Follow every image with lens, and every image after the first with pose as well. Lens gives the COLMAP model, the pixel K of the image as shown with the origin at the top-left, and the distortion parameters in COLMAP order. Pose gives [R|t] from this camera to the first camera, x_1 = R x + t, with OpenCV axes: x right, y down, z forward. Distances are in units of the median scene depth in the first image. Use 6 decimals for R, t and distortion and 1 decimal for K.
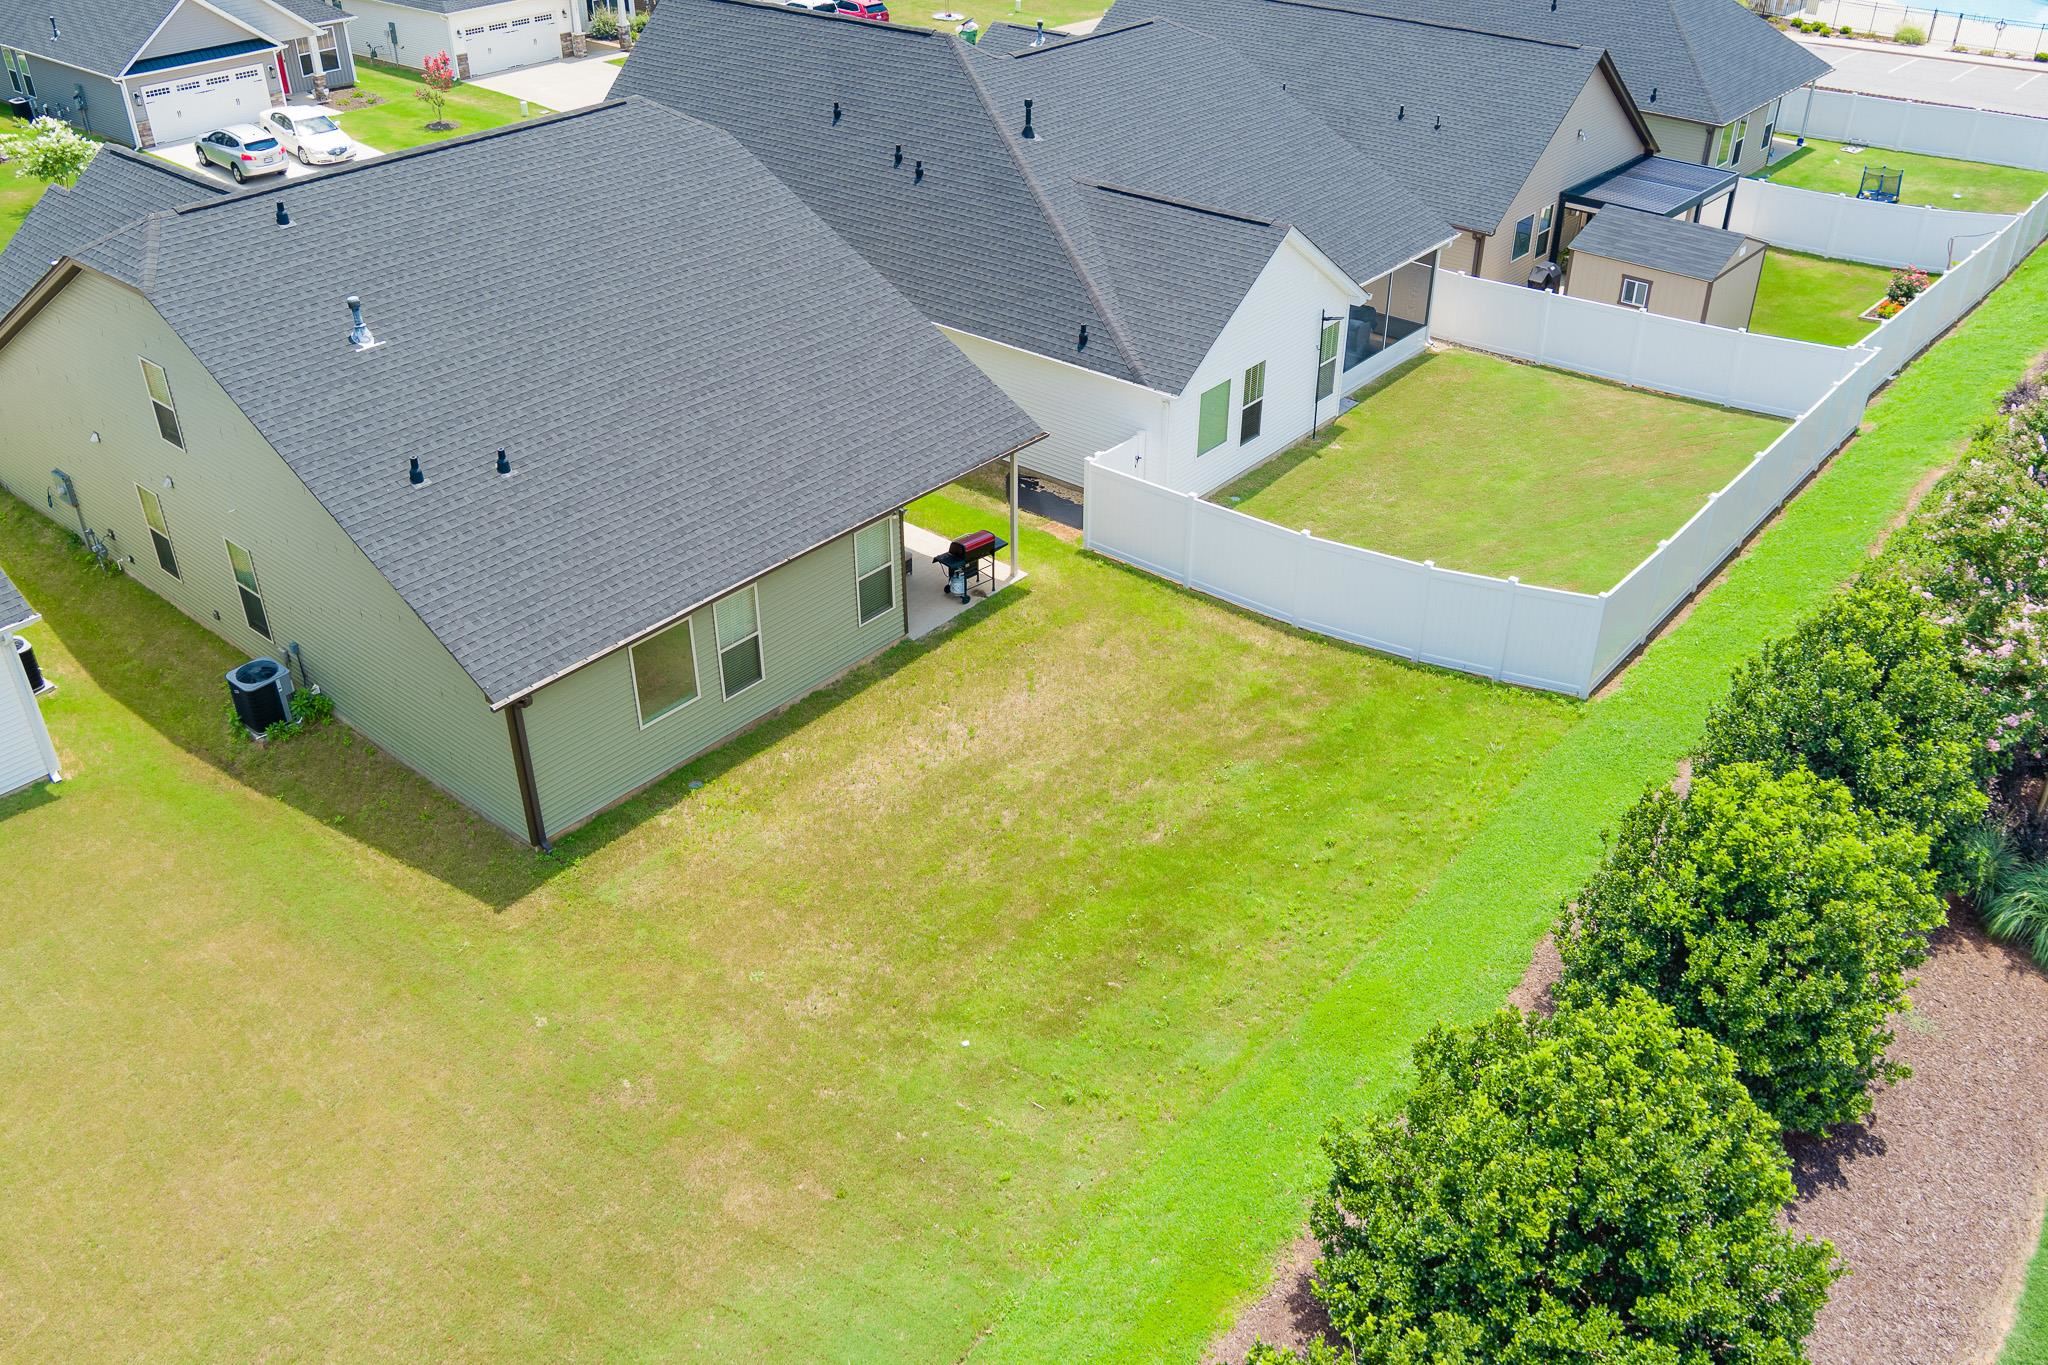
lens RADIAL K [[1660.9, 0, 1024.0], [0, 1660.9, 682.5], [0, 0, 1]] dist [-0.070364, 0.004809]
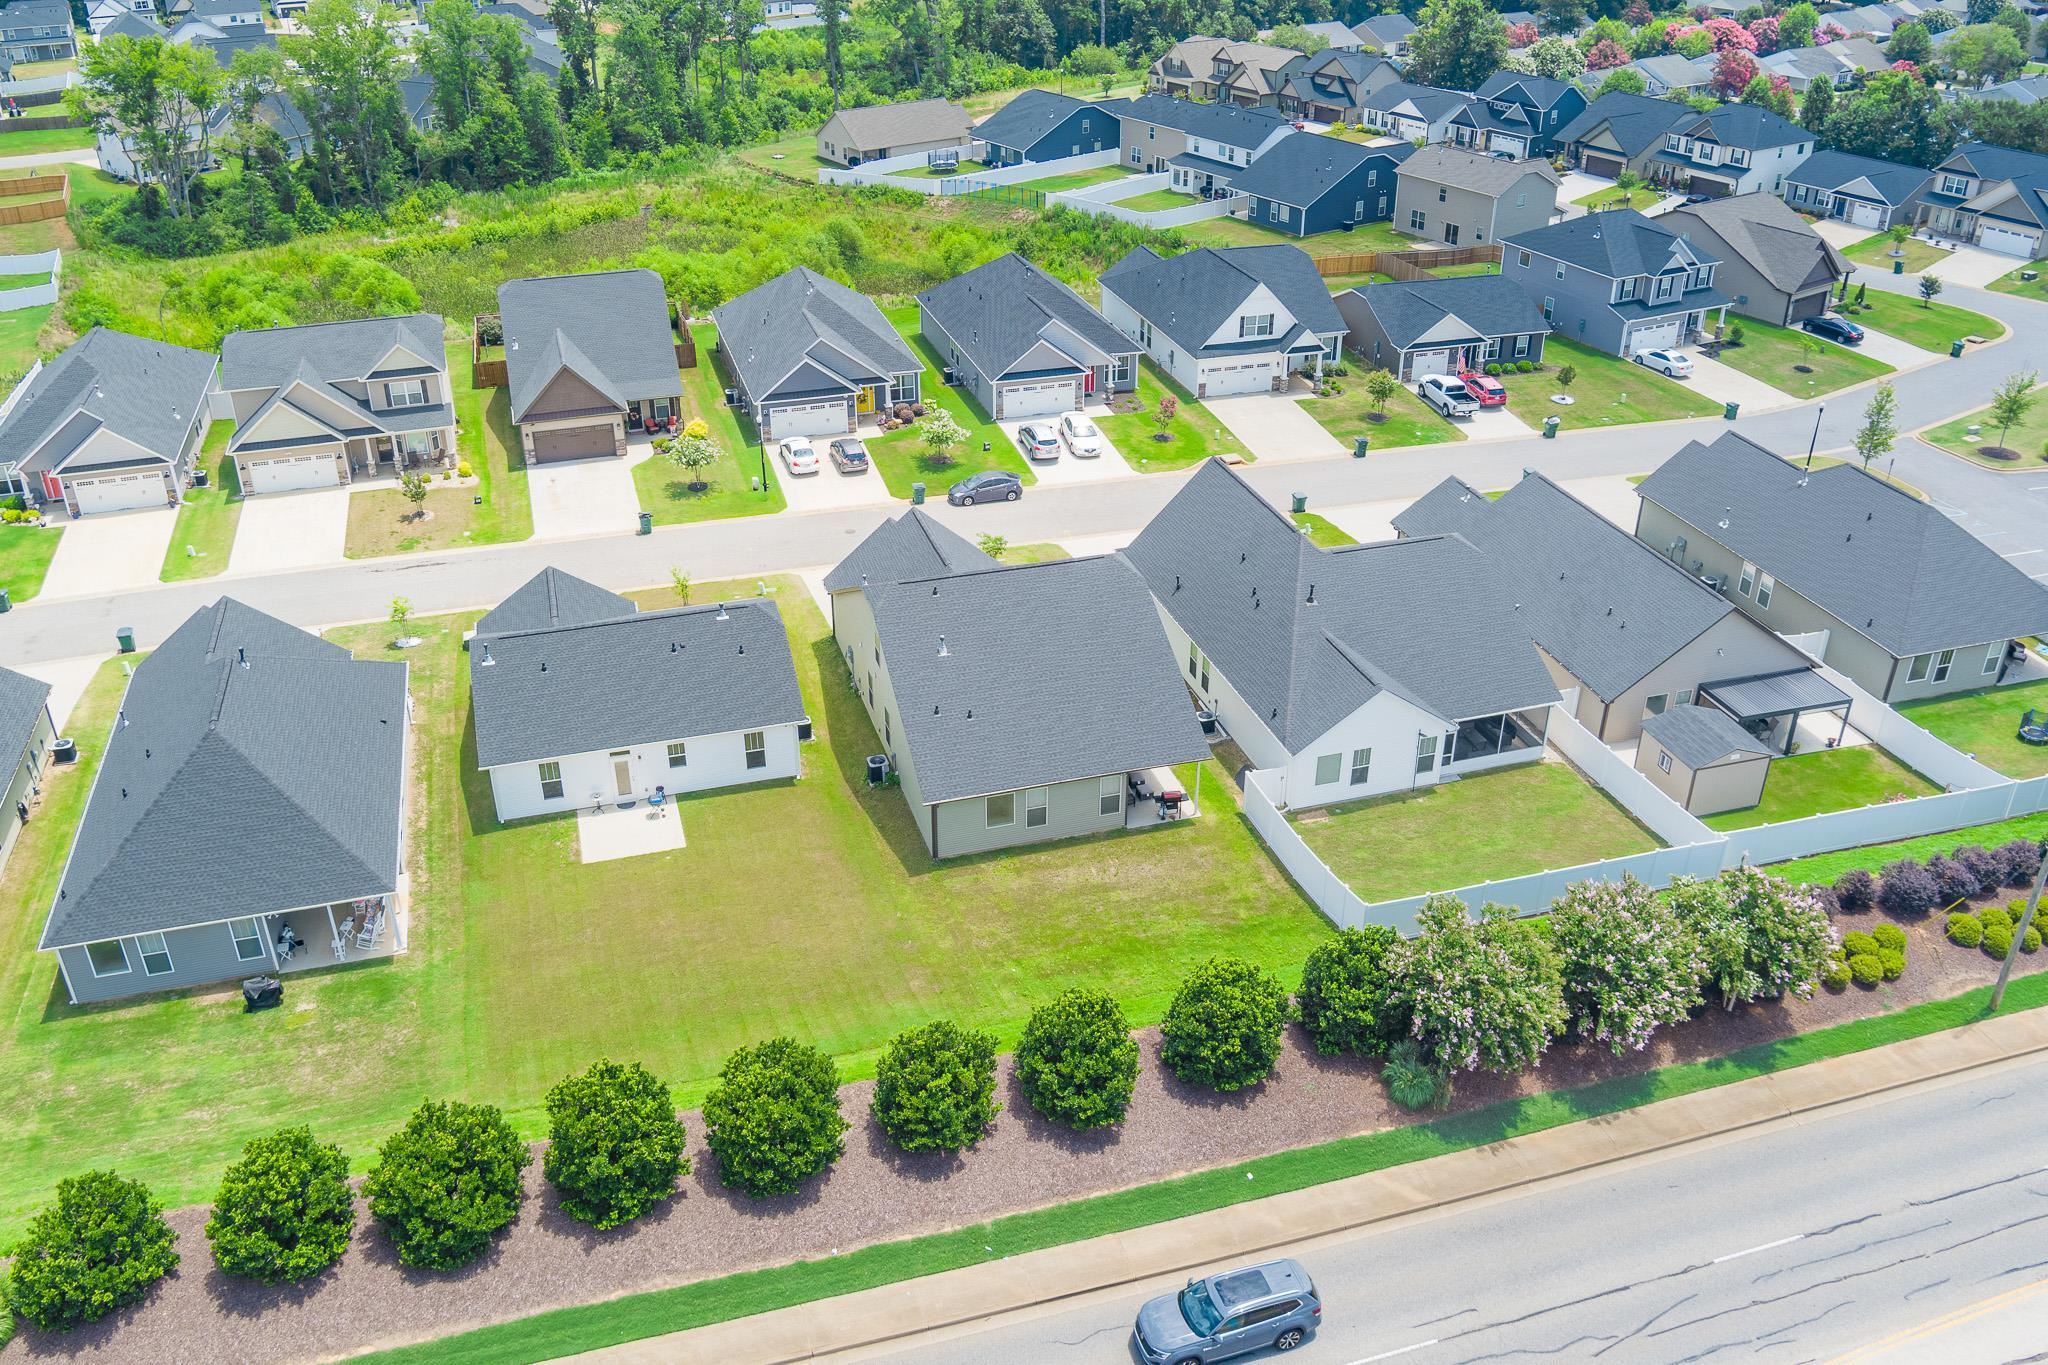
lens RADIAL K [[1660.9, 0, 1024.0], [0, 1660.9, 682.5], [0, 0, 1]] dist [-0.070364, 0.004809]
pose [[0.837574, 0.268673, -0.475694, 0.800120], [-0.294799, 0.955339, 0.020512, -0.211008], [0.459960, 0.123054, 0.879372, -1.029634]]
